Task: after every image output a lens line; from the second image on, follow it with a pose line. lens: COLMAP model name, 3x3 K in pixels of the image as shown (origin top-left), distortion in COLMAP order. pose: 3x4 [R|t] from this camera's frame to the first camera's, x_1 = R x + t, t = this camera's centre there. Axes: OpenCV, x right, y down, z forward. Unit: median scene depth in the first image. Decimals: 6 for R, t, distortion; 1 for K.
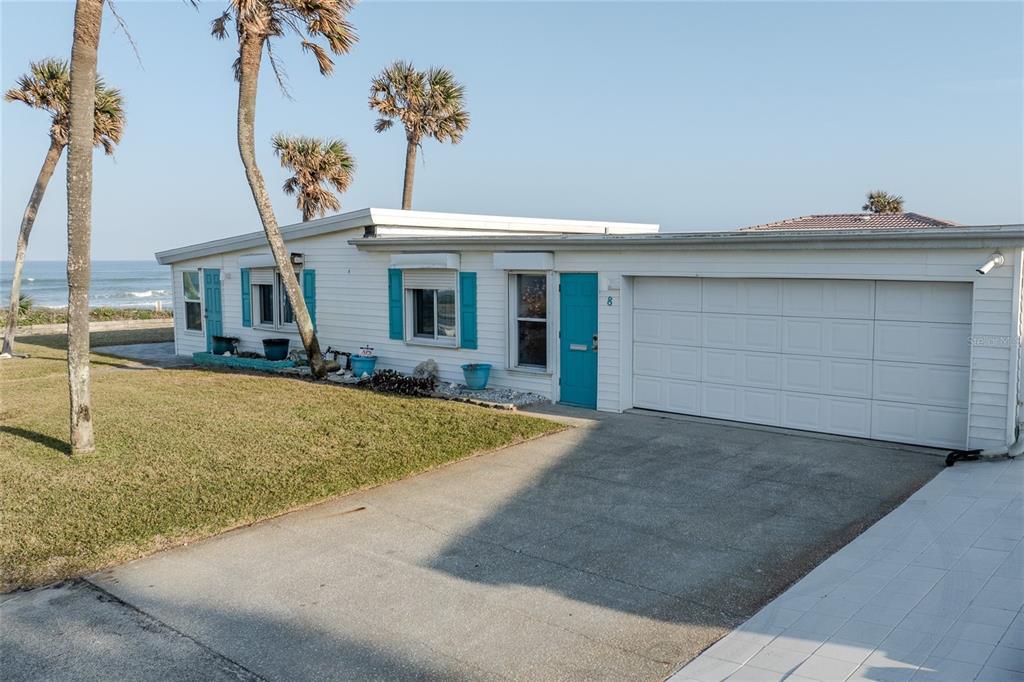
lens RADIAL K [[849.8, 0, 586.3], [0, 849.8, 345.0], [0, 0, 1]] dist [-0.031013, -0.004651]
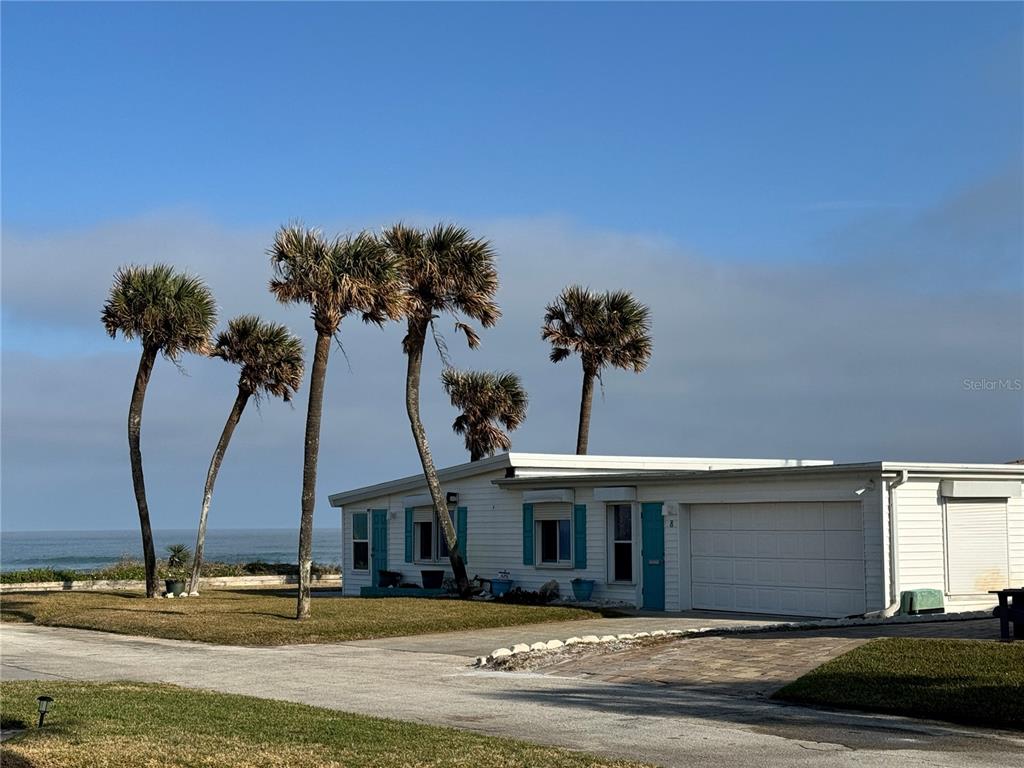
lens RADIAL K [[1695.4, 0, 512.0], [0, 1695.4, 384.0], [0, 0, 1]] dist [0.043093, 0.011557]
pose [[0.947799, -0.033348, -0.317120, 0.450966], [-0.025060, 0.983650, -0.178338, 0.148621], [0.317882, 0.176976, 0.931467, -1.095842]]
